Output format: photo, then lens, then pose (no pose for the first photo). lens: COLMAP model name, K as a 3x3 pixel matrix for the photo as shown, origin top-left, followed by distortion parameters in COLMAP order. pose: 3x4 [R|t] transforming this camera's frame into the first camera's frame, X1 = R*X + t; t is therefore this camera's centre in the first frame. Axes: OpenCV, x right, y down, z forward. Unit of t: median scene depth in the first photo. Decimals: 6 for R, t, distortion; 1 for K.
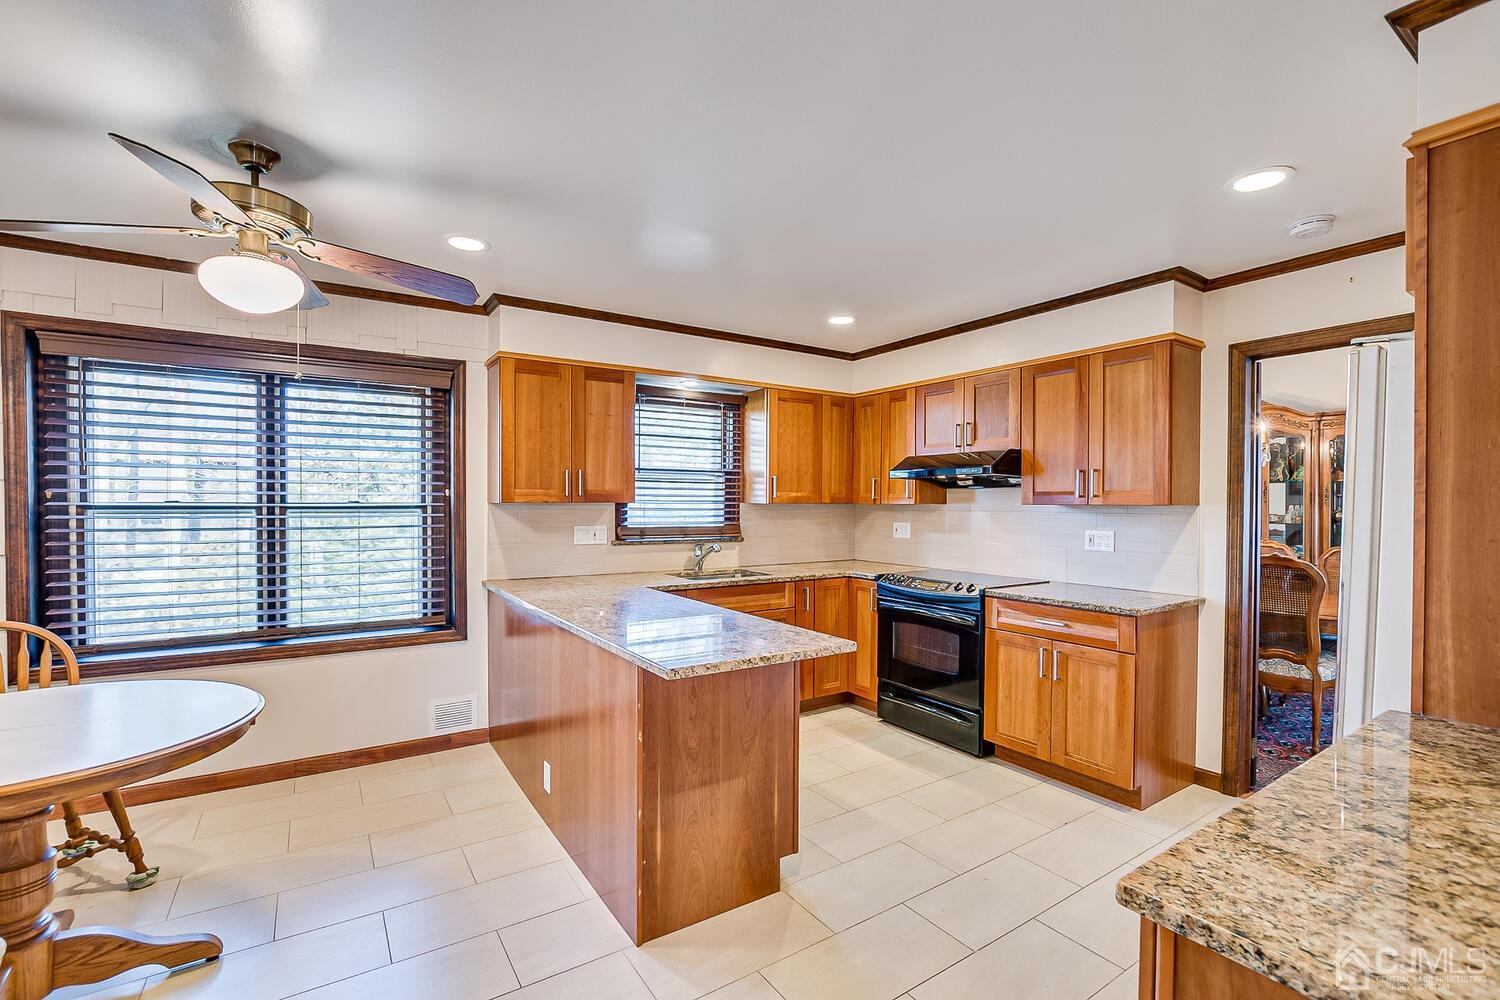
lens RADIAL K [[663.0, 0, 743.5], [0, 663.0, 506.9], [0, 0, 1]] dist [-0.024861, 0.004625]
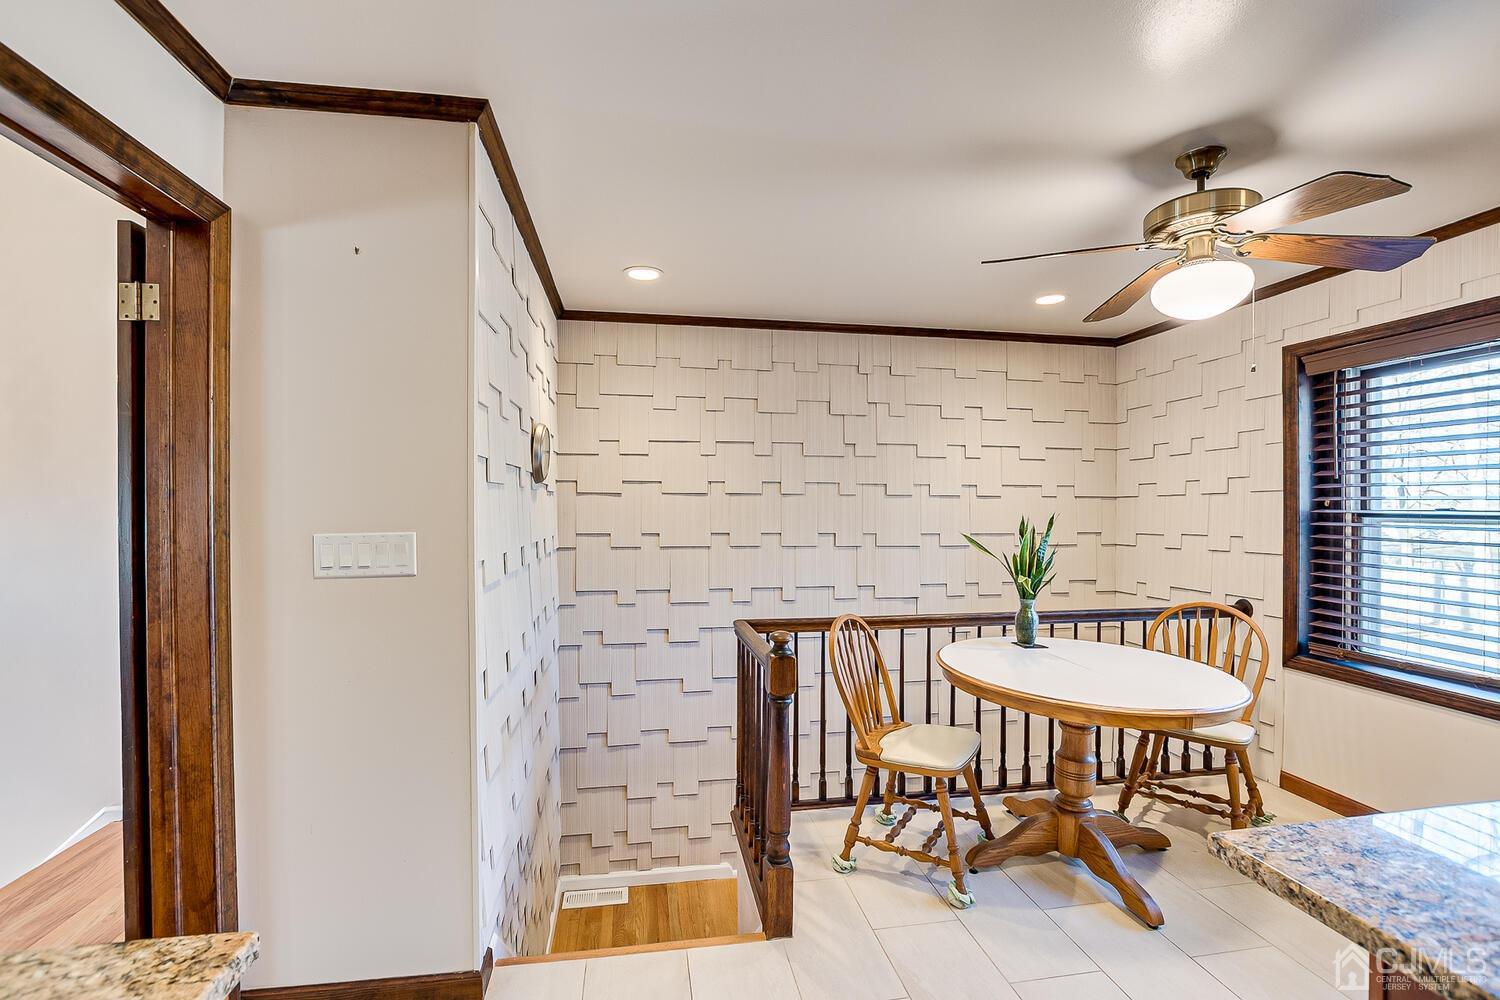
lens RADIAL K [[663.0, 0, 741.7], [0, 663.0, 508.7], [0, 0, 1]] dist [-0.024861, 0.004625]
pose [[-0.403378, 0.000584, -0.915033, 0.266104], [-0.010644, 0.999929, 0.005331, -0.003812], [0.914972, 0.011890, -0.403343, 0.468135]]
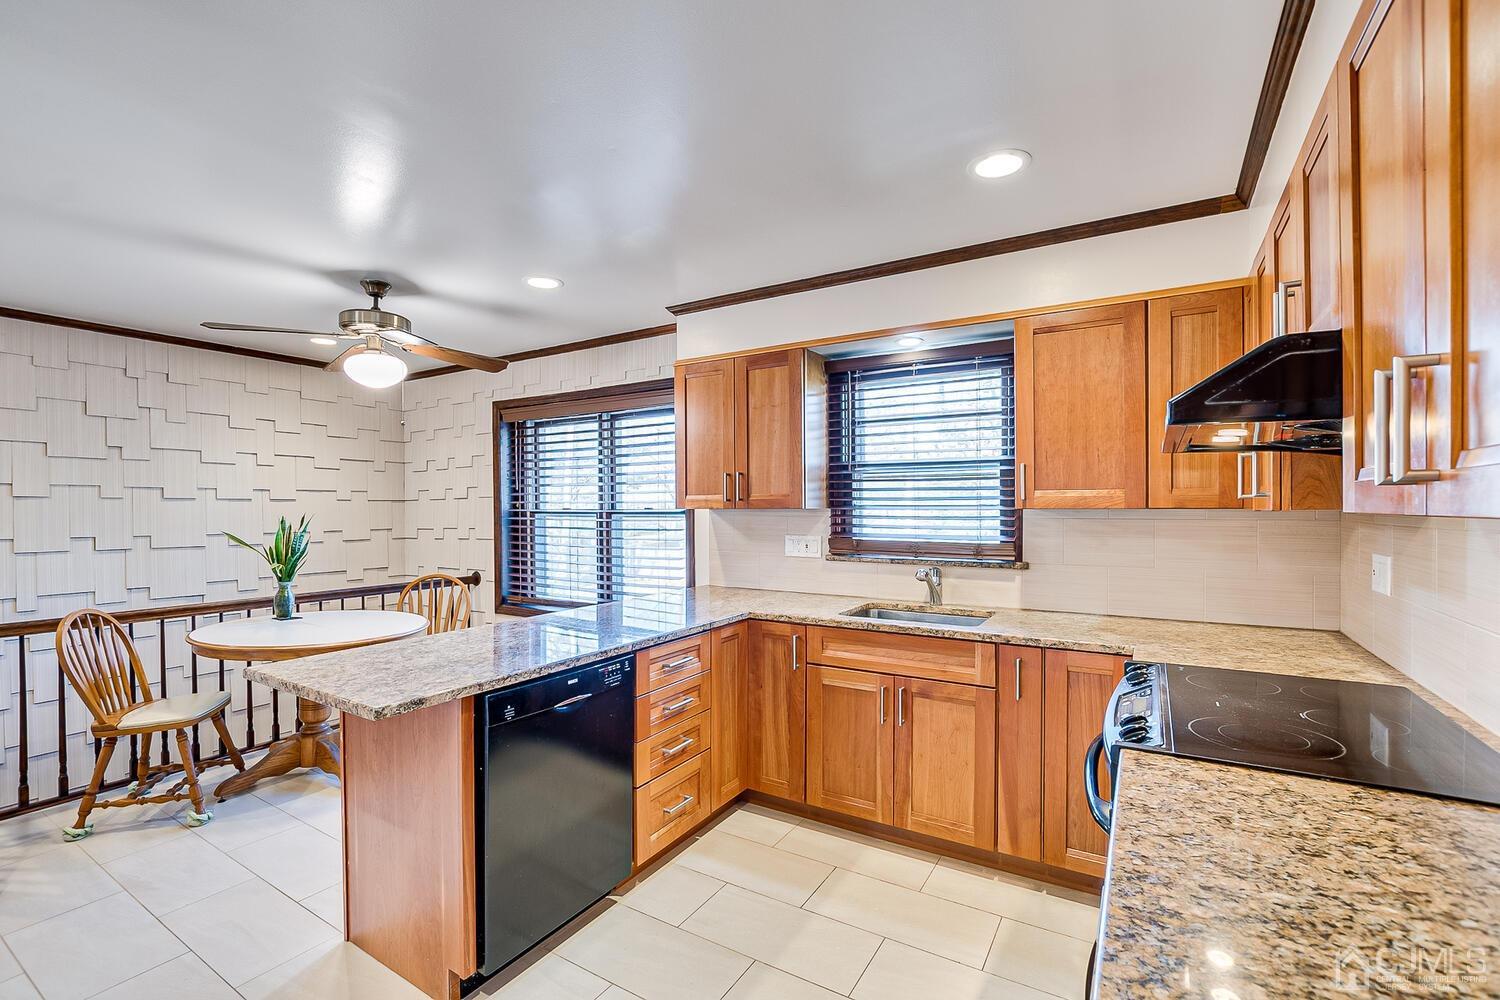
lens RADIAL K [[663.0, 0, 747.3], [0, 663.0, 510.4], [0, 0, 1]] dist [-0.024861, 0.004625]
pose [[0.428494, 0.000480, -0.903545, 0.626059], [-0.002250, 0.999997, -0.000536, -0.004389], [0.903542, 0.002263, 0.428494, 0.686355]]
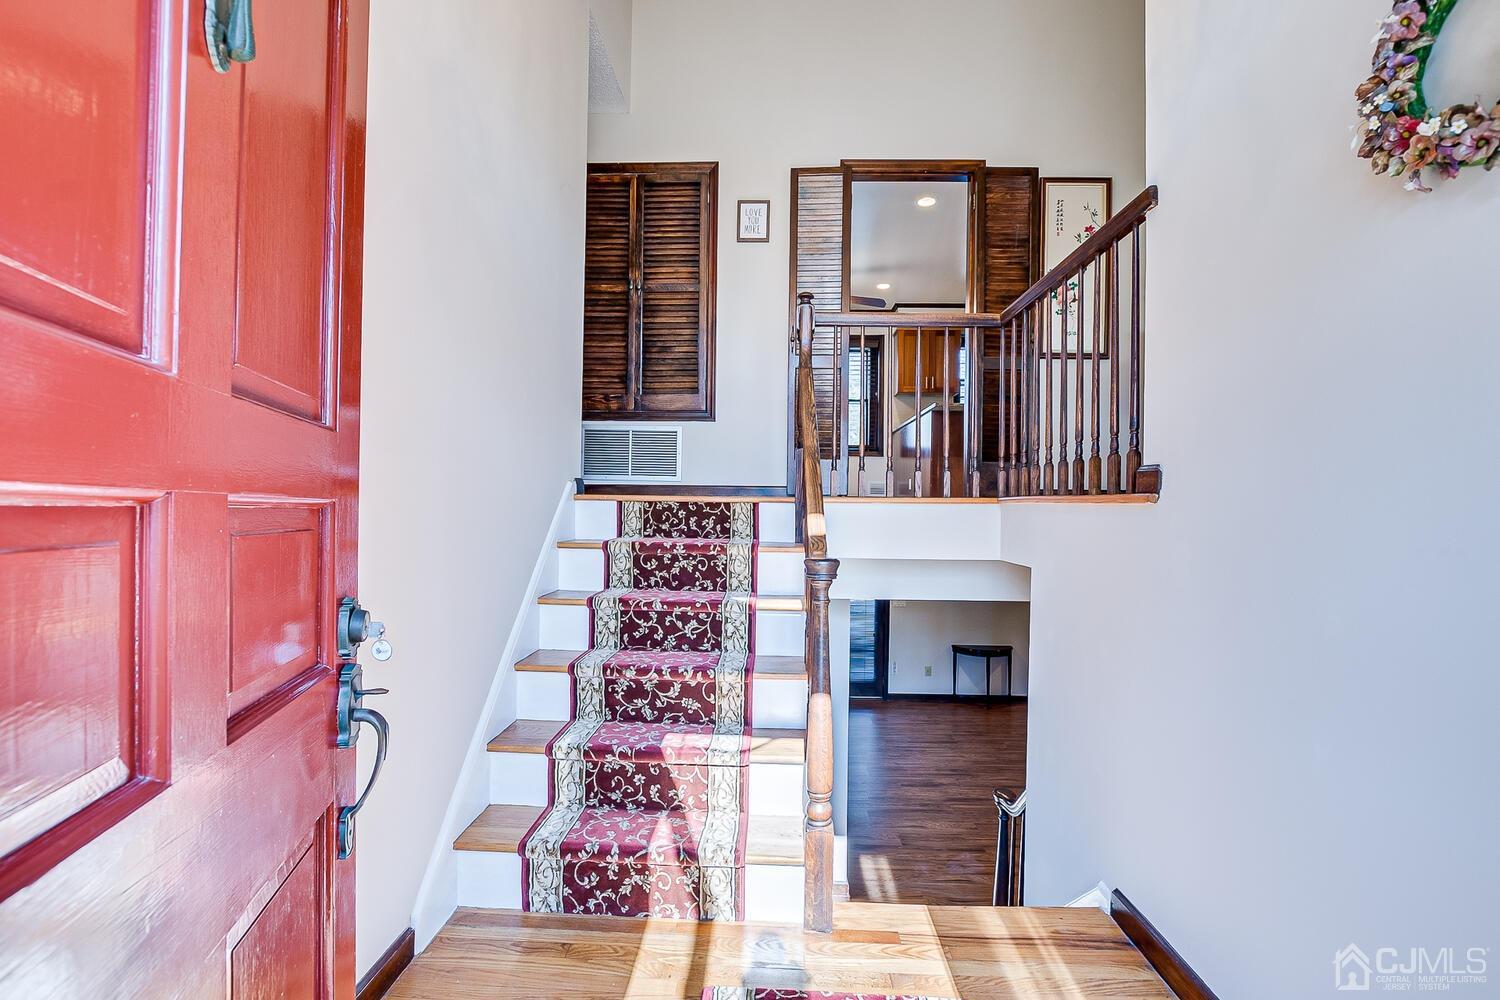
lens RADIAL K [[663.0, 0, 749.8], [0, 663.0, 500.6], [0, 0, 1]] dist [-0.024861, 0.004625]
pose [[0.817930, 0.011223, -0.575209, 0.571526], [-0.019326, 0.999781, -0.007974, 0.417062], [0.574993, 0.017638, 0.817968, -1.239368]]
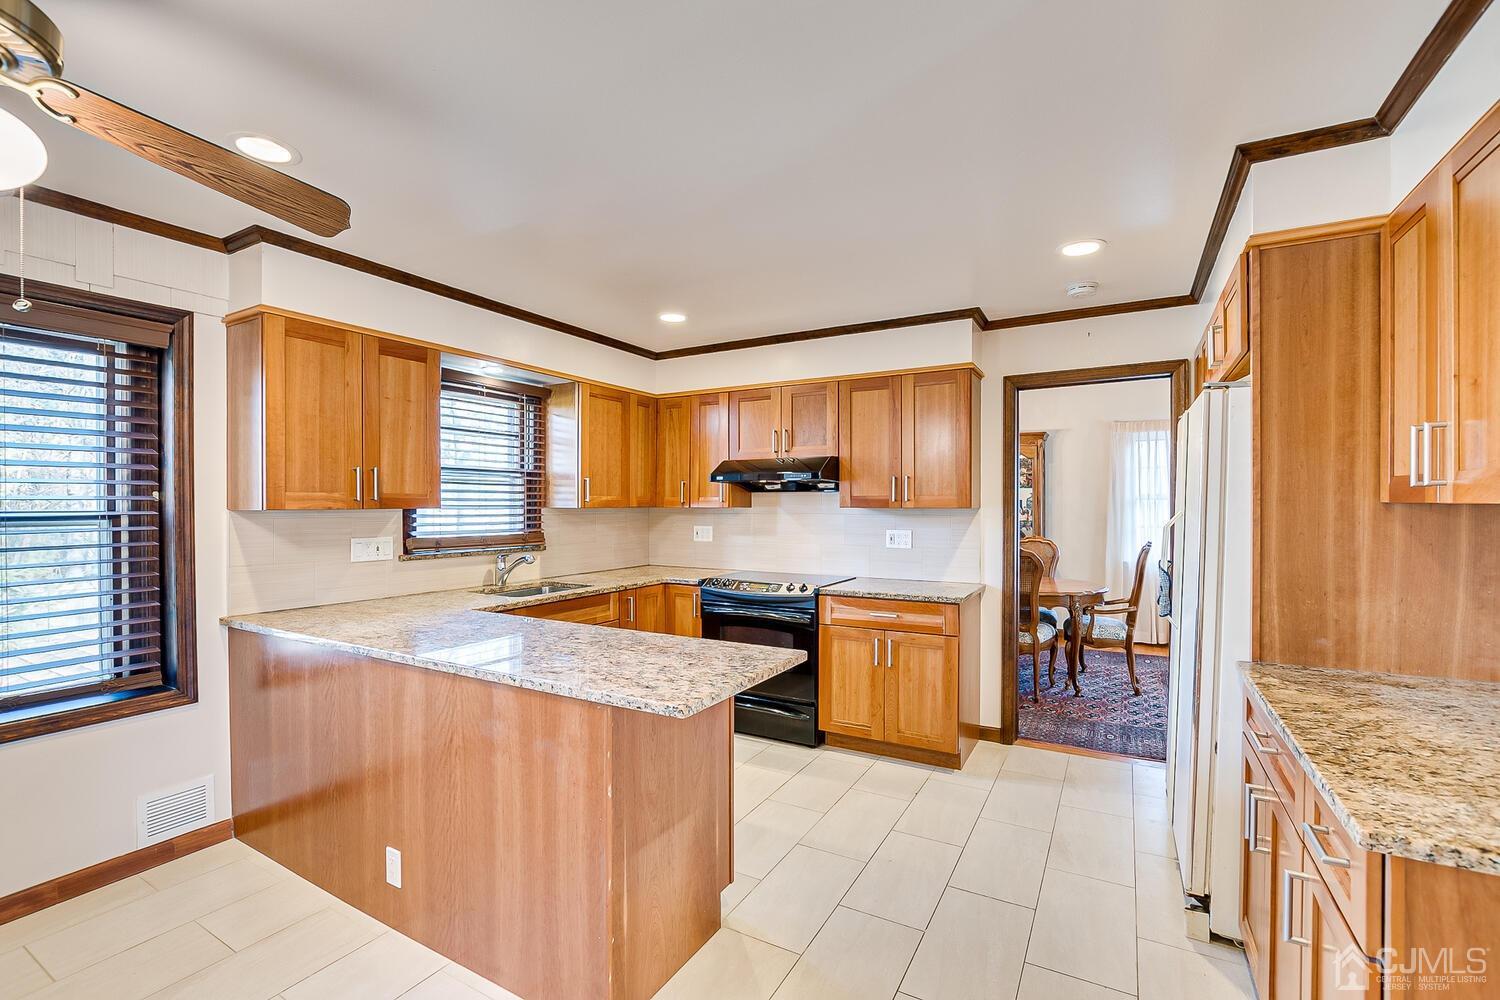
lens RADIAL K [[663.0, 0, 745.2], [0, 663.0, 507.7], [0, 0, 1]] dist [-0.024861, 0.004625]
pose [[0.891447, -0.006625, 0.453076, -0.229204], [0.007393, 0.999973, 0.000075, -0.005428], [-0.453064, 0.003283, 0.891472, 0.109317]]
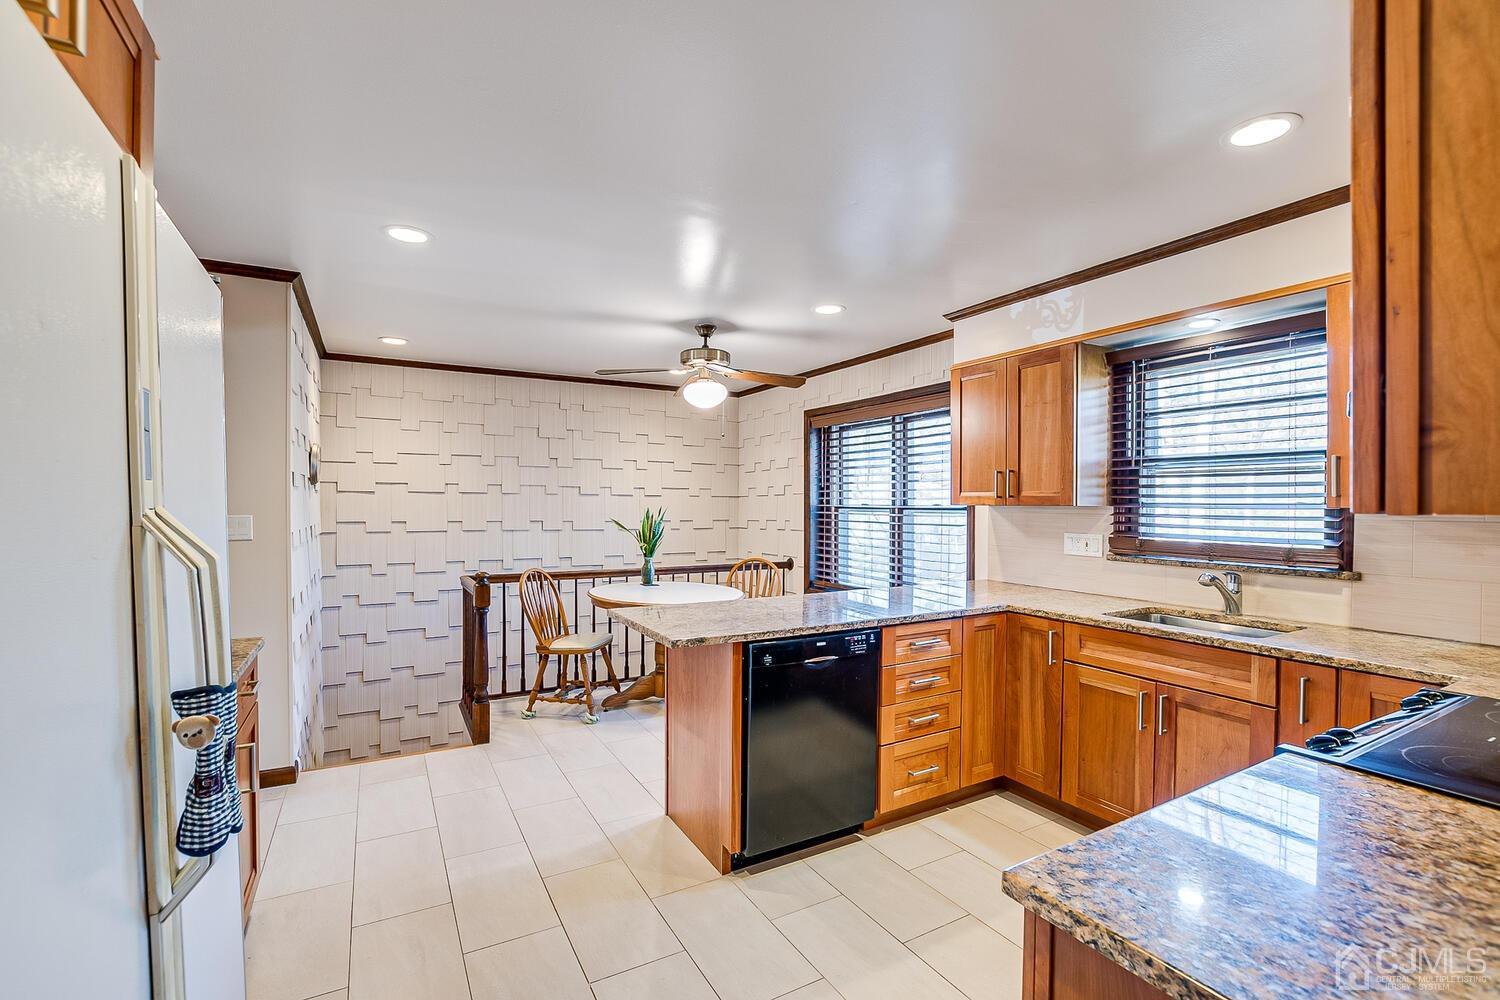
lens RADIAL K [[663.0, 0, 744.4], [0, 663.0, 509.6], [0, 0, 1]] dist [-0.024861, 0.004625]
pose [[-0.062845, 0.006147, -0.998004, 0.757226], [-0.012985, 0.999891, 0.006976, -0.002680], [0.997939, 0.013398, -0.062759, 0.759316]]
